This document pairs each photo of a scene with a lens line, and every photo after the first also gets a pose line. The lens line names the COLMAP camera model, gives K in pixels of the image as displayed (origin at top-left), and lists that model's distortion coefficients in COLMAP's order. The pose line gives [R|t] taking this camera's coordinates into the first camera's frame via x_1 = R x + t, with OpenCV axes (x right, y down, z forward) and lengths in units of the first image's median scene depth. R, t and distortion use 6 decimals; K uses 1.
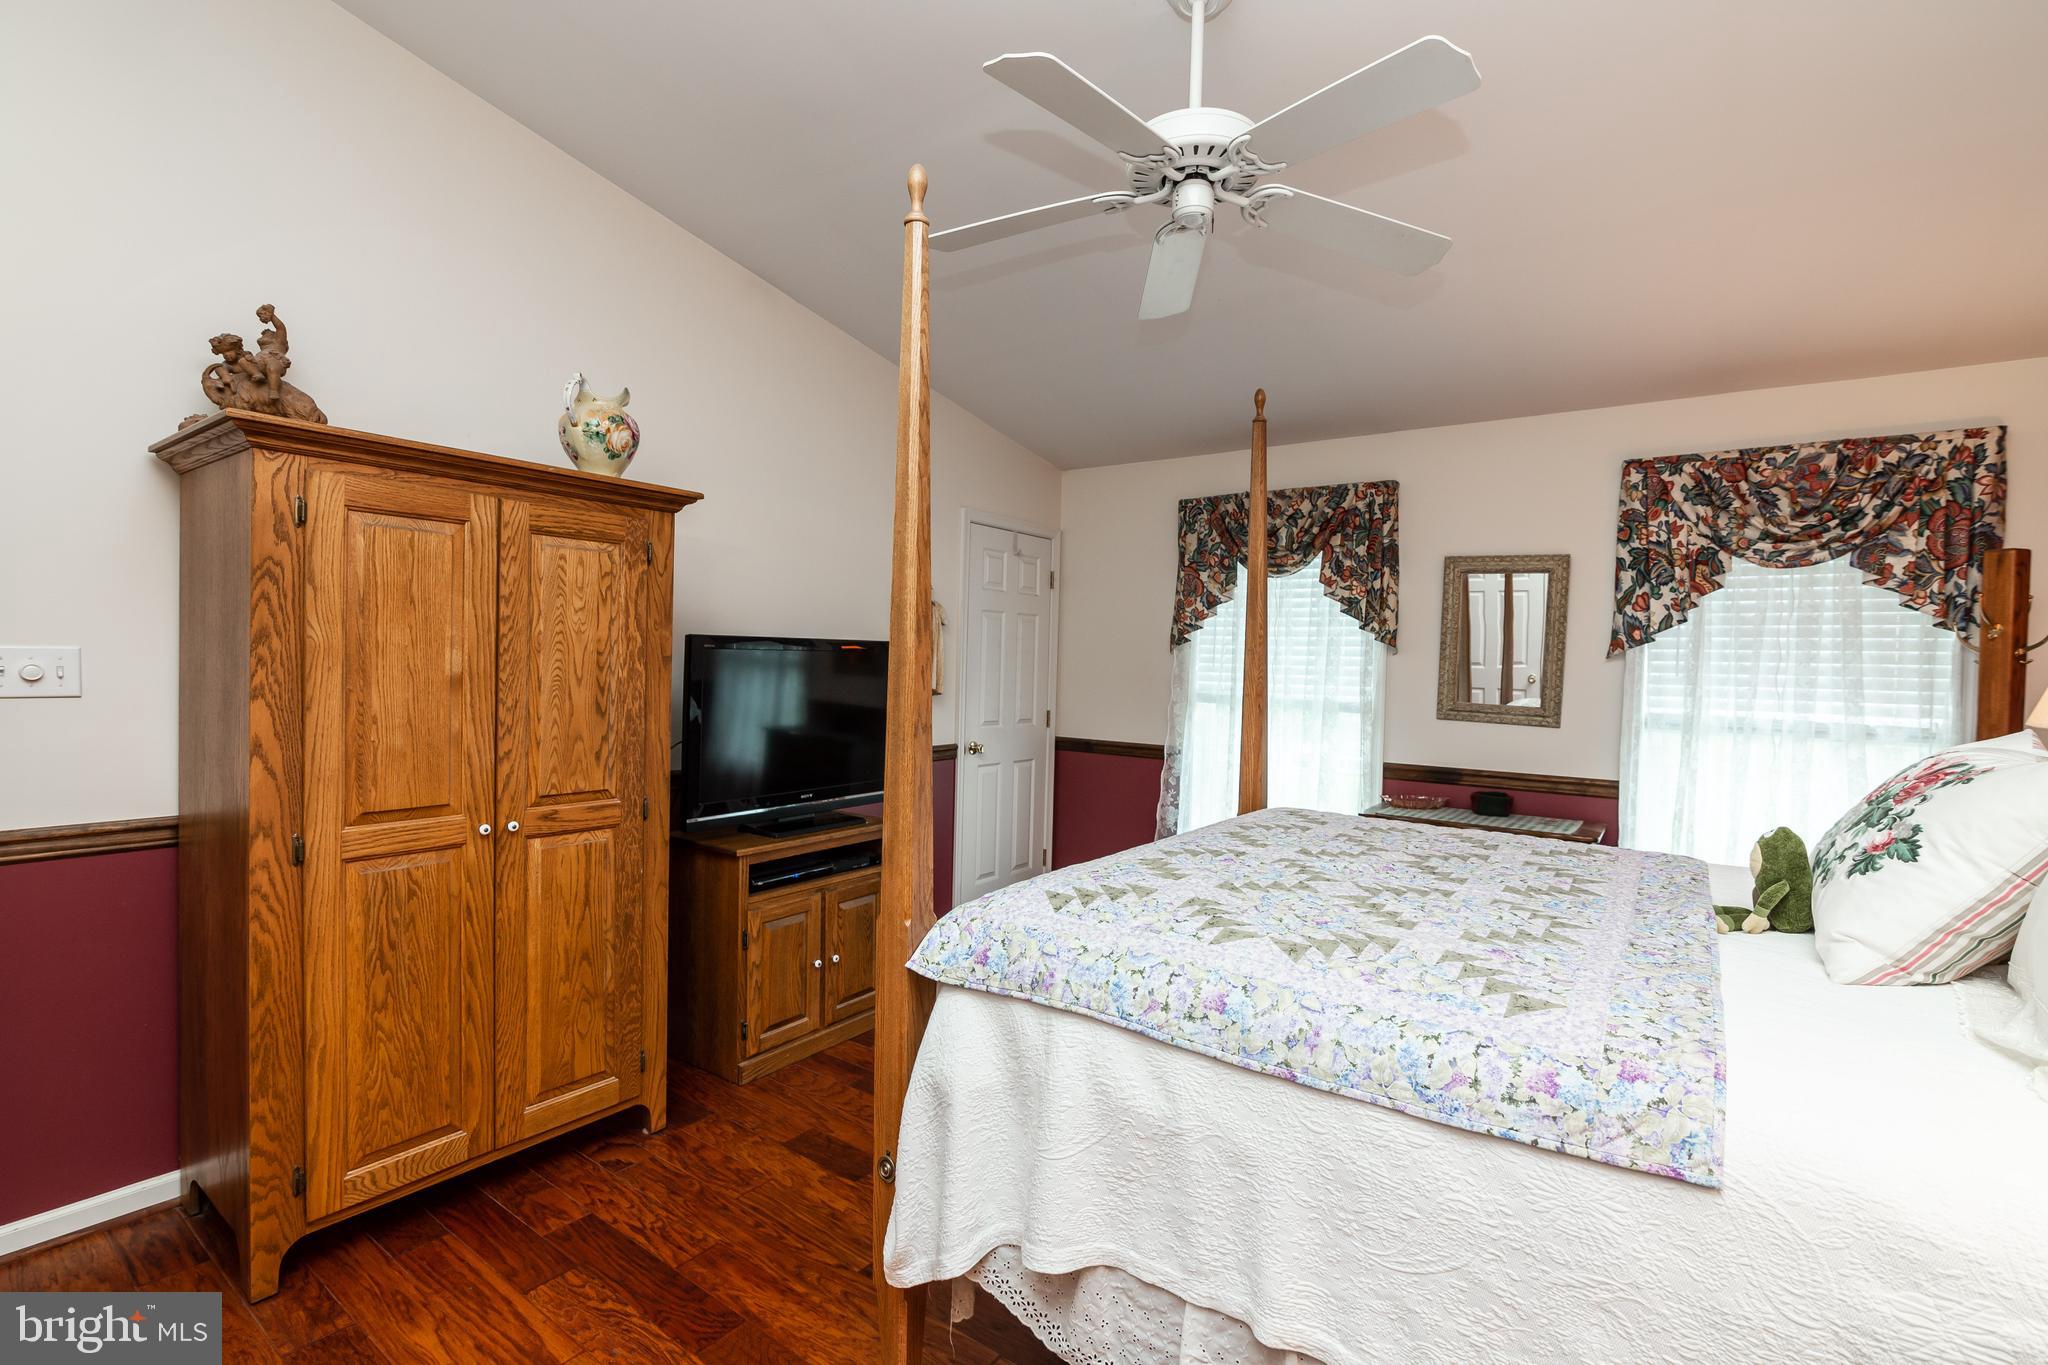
lens RADIAL K [[934.3, 0, 1023.9], [0, 934.3, 684.1], [0, 0, 1]] dist [-0.028386, 0.008610]
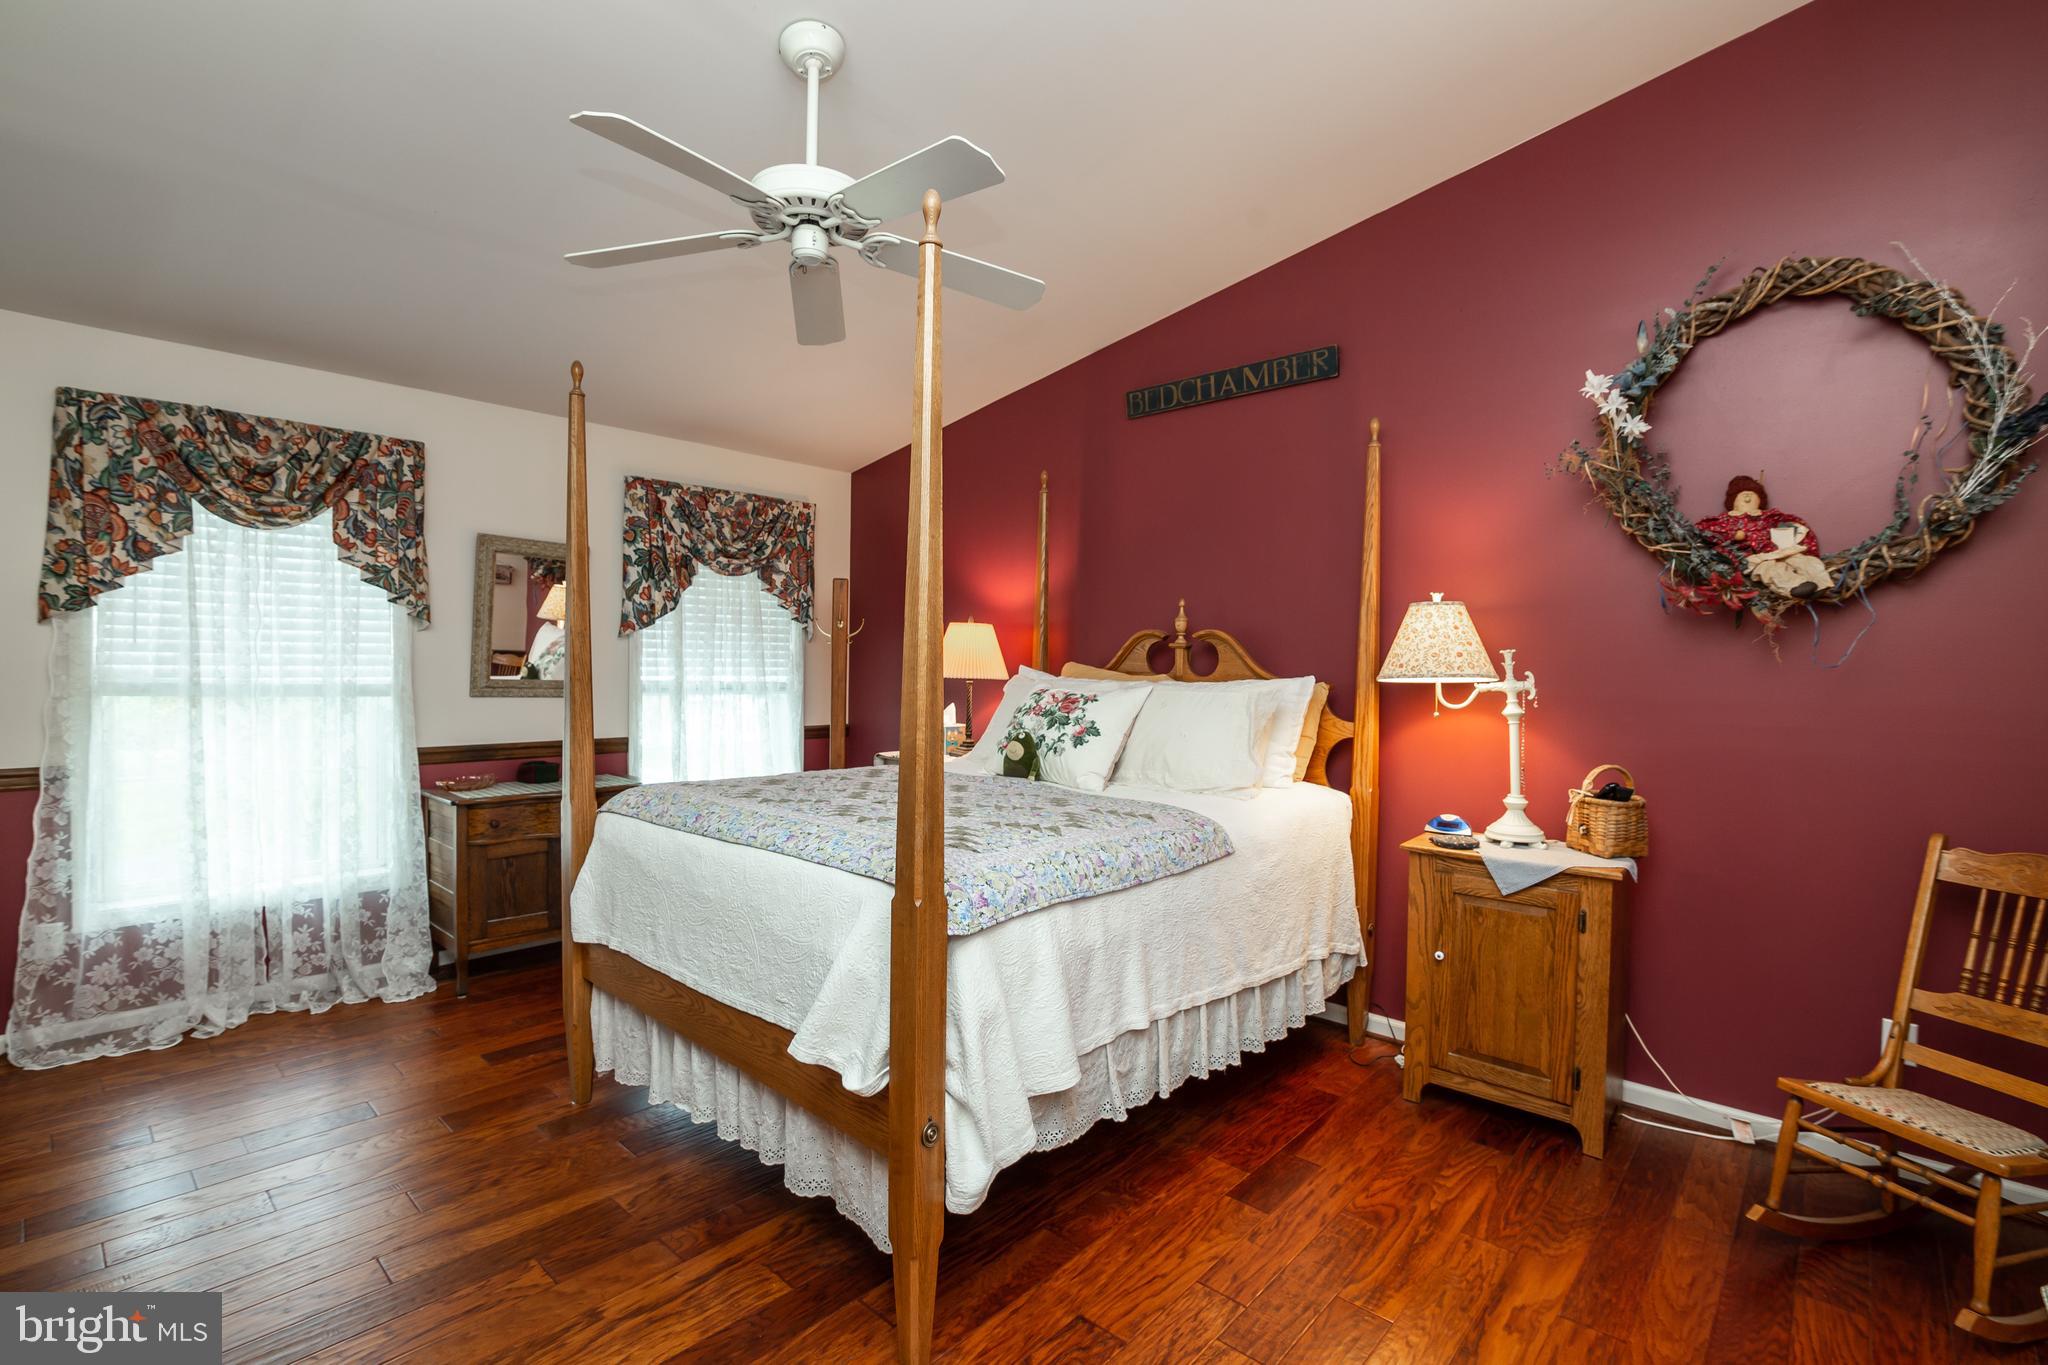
lens RADIAL K [[934.3, 0, 1023.9], [0, 934.3, 684.1], [0, 0, 1]] dist [-0.028386, 0.008610]
pose [[0.104945, -0.048003, 0.993319, -0.536902], [0.008210, 0.998842, 0.047402, -0.020287], [-0.994444, 0.003181, 0.105218, 0.356026]]
